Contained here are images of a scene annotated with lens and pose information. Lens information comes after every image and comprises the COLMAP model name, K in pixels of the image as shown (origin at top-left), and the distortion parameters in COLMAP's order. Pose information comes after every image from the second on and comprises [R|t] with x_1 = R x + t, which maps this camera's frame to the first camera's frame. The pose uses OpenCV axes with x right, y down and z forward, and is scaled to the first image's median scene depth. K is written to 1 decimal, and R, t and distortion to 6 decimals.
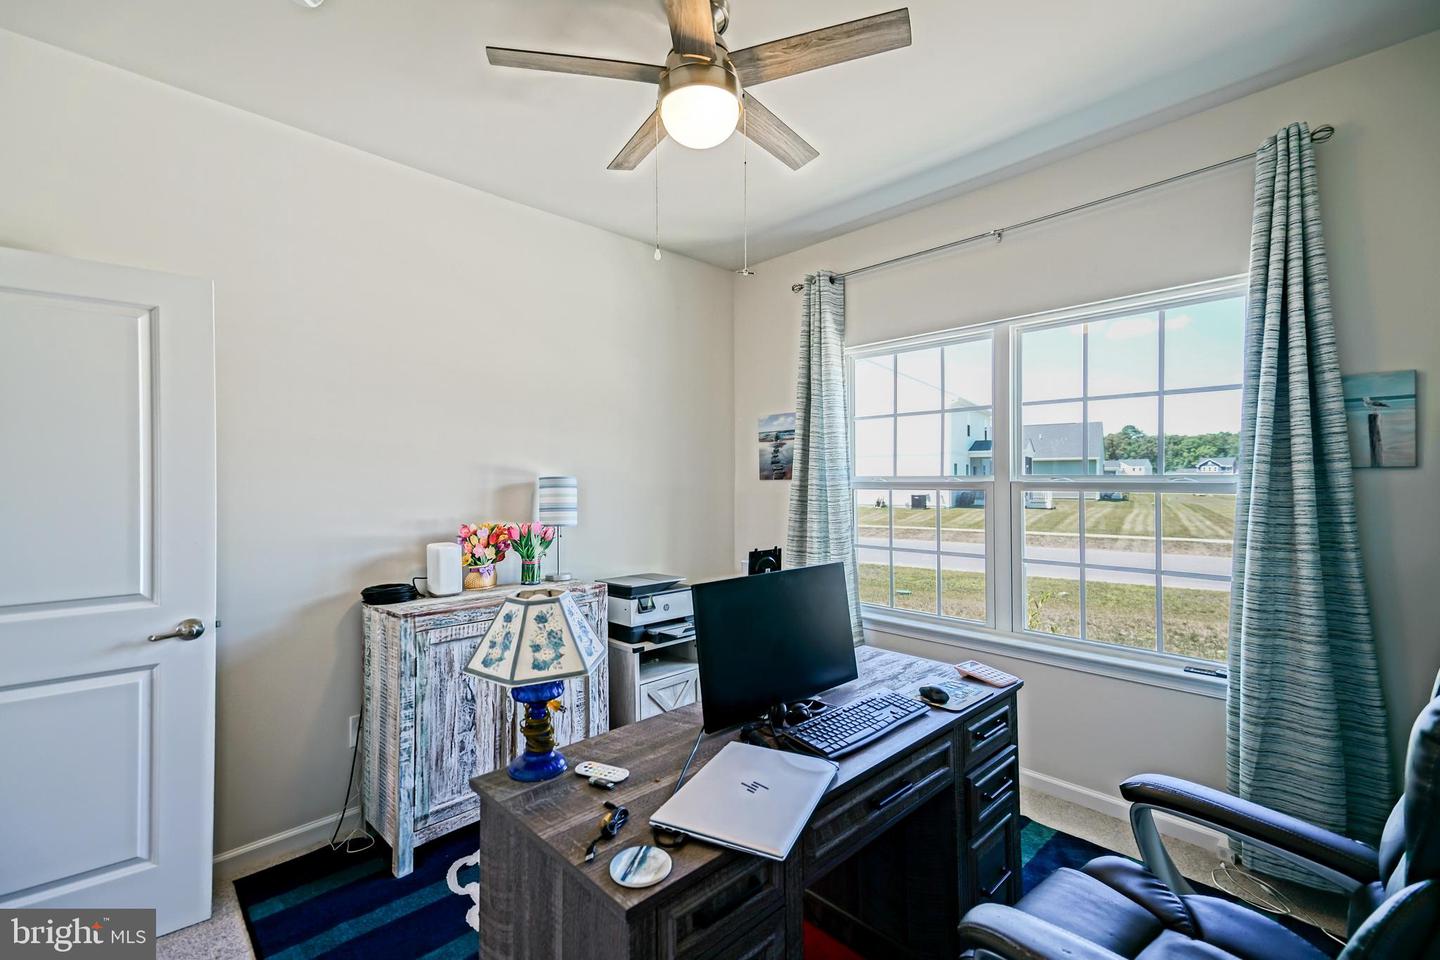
lens RADIAL K [[636.2, 0, 720.8], [0, 636.2, 475.1], [0, 0, 1]] dist [0.044659, -0.002720]
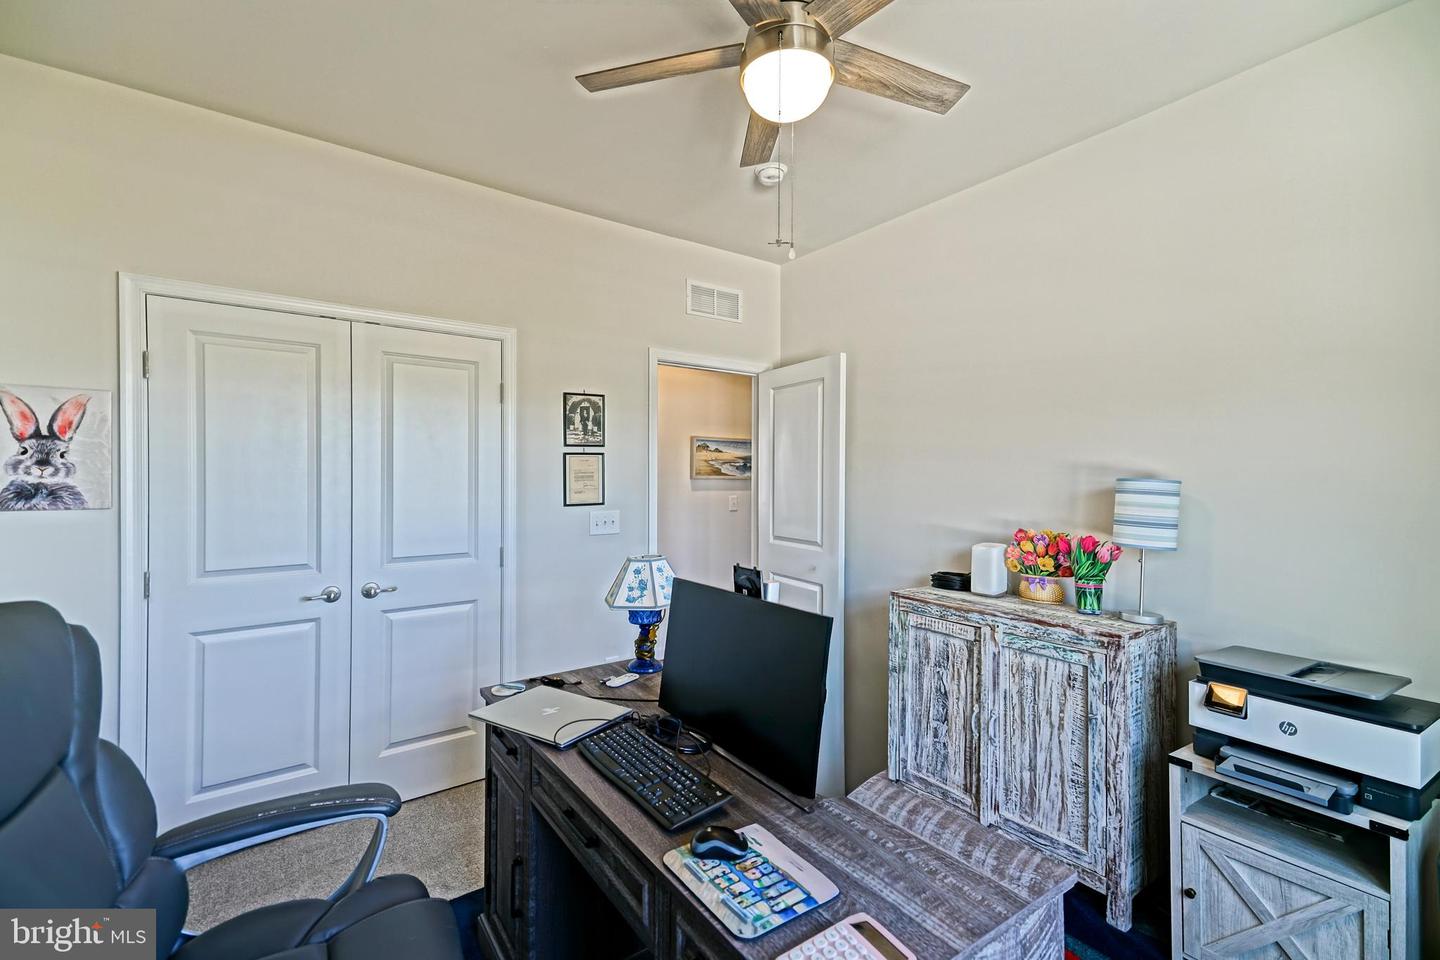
lens RADIAL K [[636.2, 0, 719.0], [0, 636.2, 478.8], [0, 0, 1]] dist [0.044659, -0.002720]
pose [[-0.158809, 0.010751, -0.987251, 0.678850], [0.002160, 0.999942, 0.010542, -0.007191], [0.987307, -0.000458, -0.158823, 0.806646]]
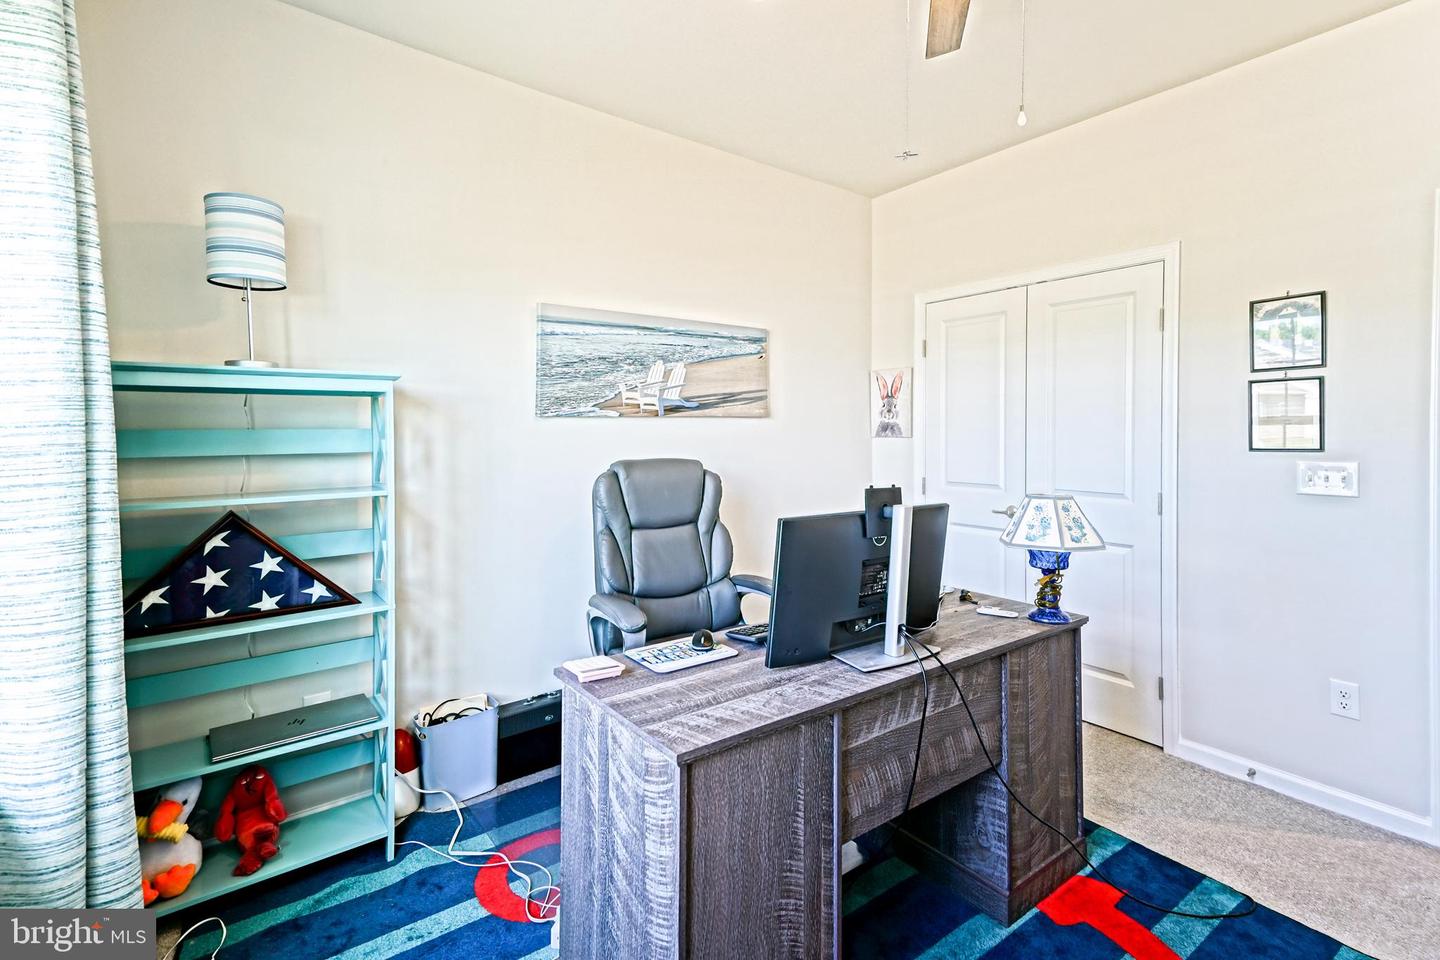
lens RADIAL K [[636.2, 0, 708.7], [0, 636.2, 433.4], [0, 0, 1]] dist [0.044659, -0.002720]
pose [[-0.992701, 0.003658, 0.120549, 0.165884], [0.004204, 0.999982, 0.004273, 0.026111], [-0.120531, 0.004749, -0.992698, 1.390930]]
